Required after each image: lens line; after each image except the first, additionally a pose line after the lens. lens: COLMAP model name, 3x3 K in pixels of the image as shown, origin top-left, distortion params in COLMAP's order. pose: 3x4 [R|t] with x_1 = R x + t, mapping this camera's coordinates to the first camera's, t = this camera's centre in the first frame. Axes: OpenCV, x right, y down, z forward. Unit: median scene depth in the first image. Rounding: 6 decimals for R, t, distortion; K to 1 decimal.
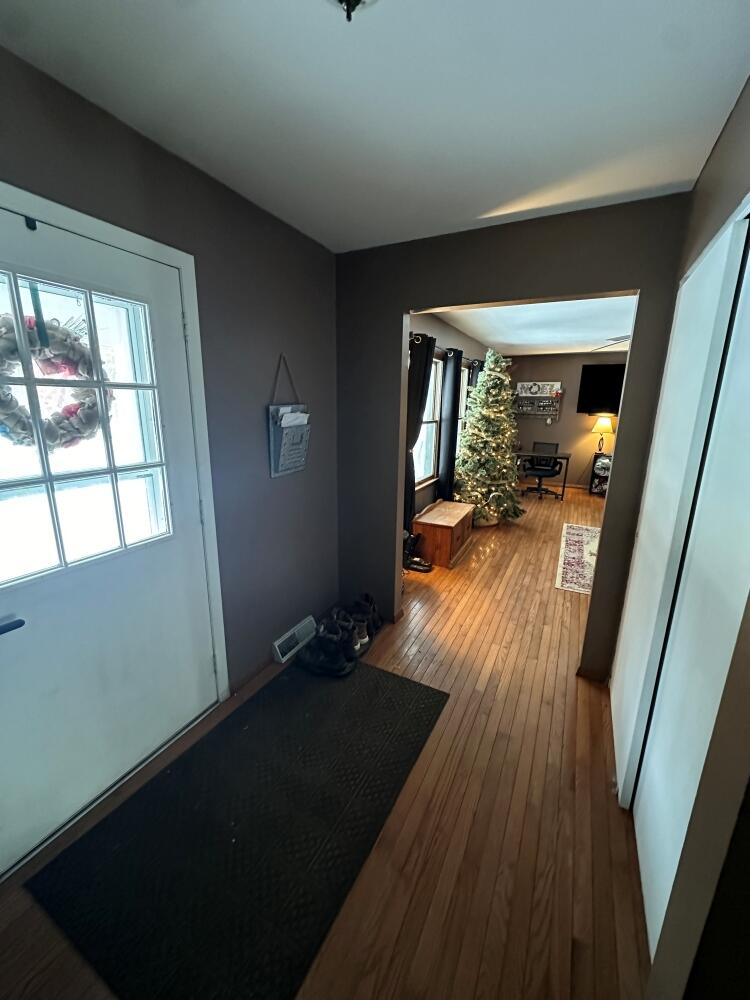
lens RADIAL K [[396.9, 0, 373.5], [0, 396.9, 498.3], [0, 0, 1]] dist [-0.002051, -0.000338]
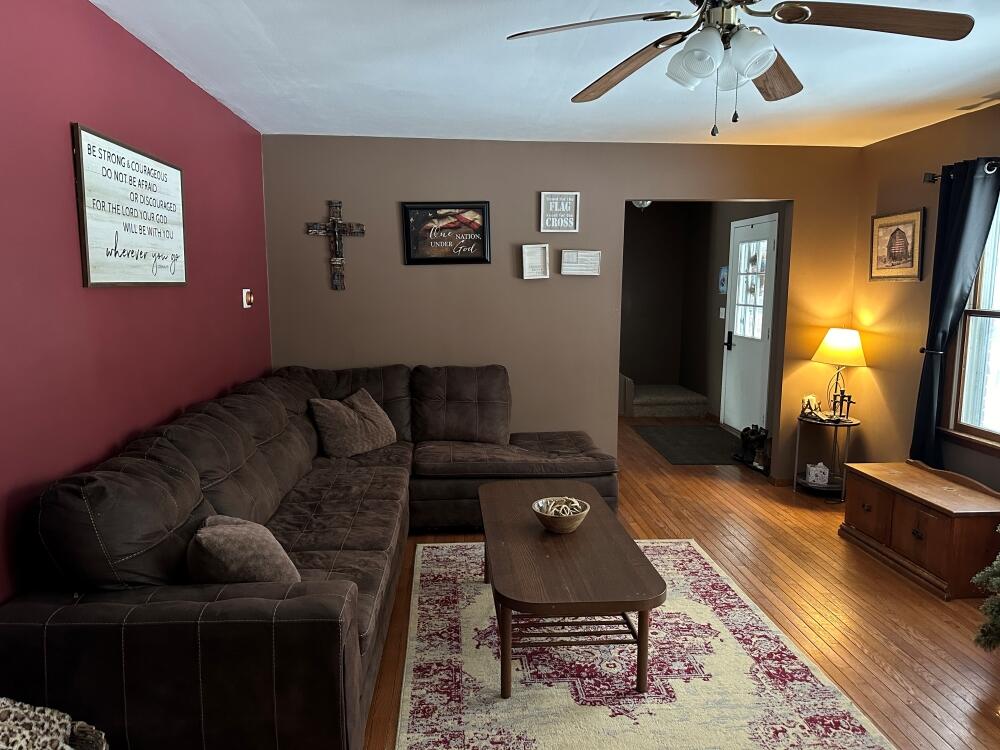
lens RADIAL K [[705.3, 0, 496.0], [0, 705.3, 372.5], [0, 0, 1]] dist [0.001950, -0.005519]
pose [[-0.854768, 0.045789, -0.516987, 0.942719], [-0.139754, 0.939004, 0.314231, -0.259744], [0.499841, 0.340845, -0.796231, 1.178331]]
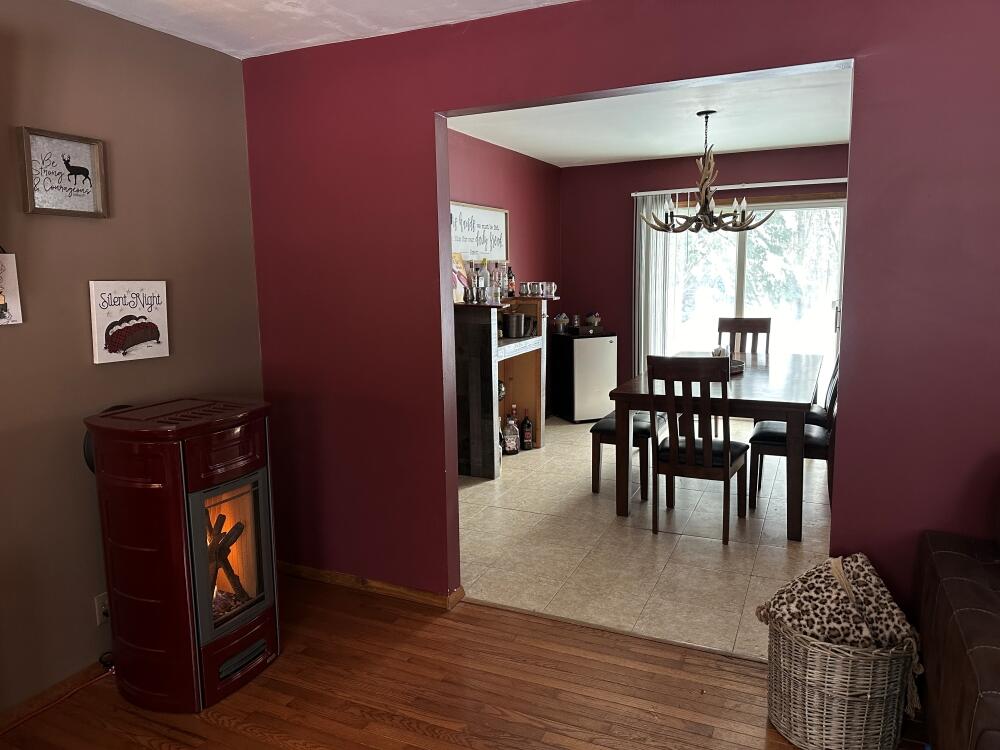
lens RADIAL K [[705.3, 0, 502.2], [0, 705.3, 375.3], [0, 0, 1]] dist [0.001950, -0.005519]
pose [[-0.055535, -0.164627, 0.984791, 0.553722], [0.255021, 0.951260, 0.173403, -0.233169], [-0.965339, 0.260772, -0.010845, 1.039739]]
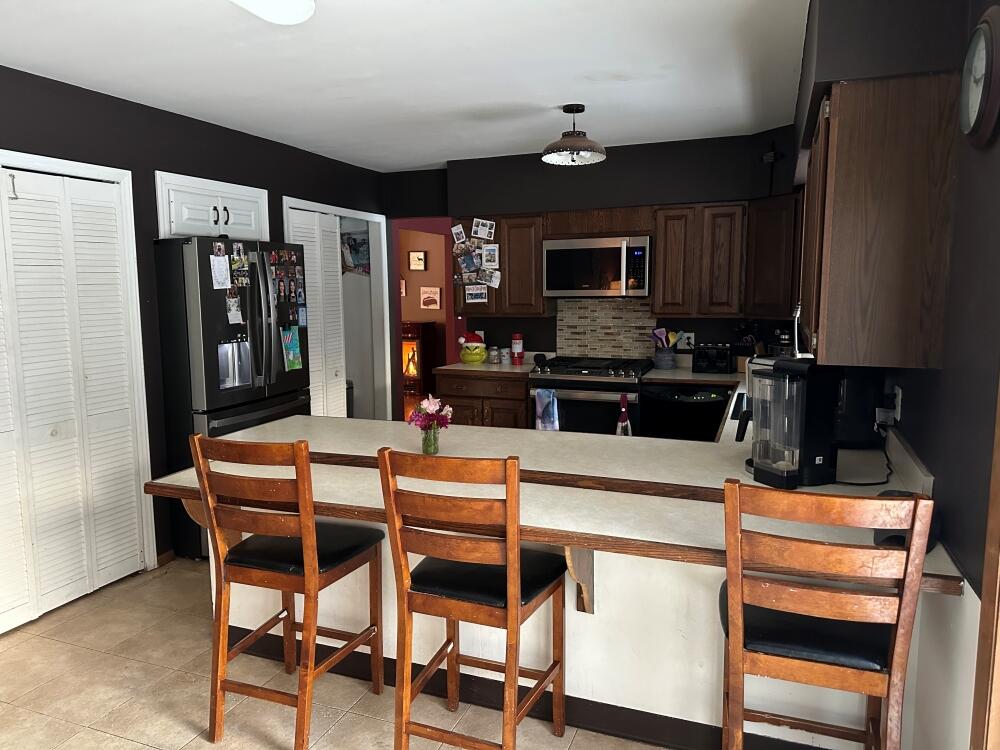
lens RADIAL K [[705.3, 0, 500.6], [0, 705.3, 373.6], [0, 0, 1]] dist [0.001950, -0.005519]
pose [[0.993512, -0.037332, 0.107427, 1.094513], [0.049216, 0.992691, -0.110193, 0.193854], [-0.102528, 0.114765, 0.988088, -0.683542]]
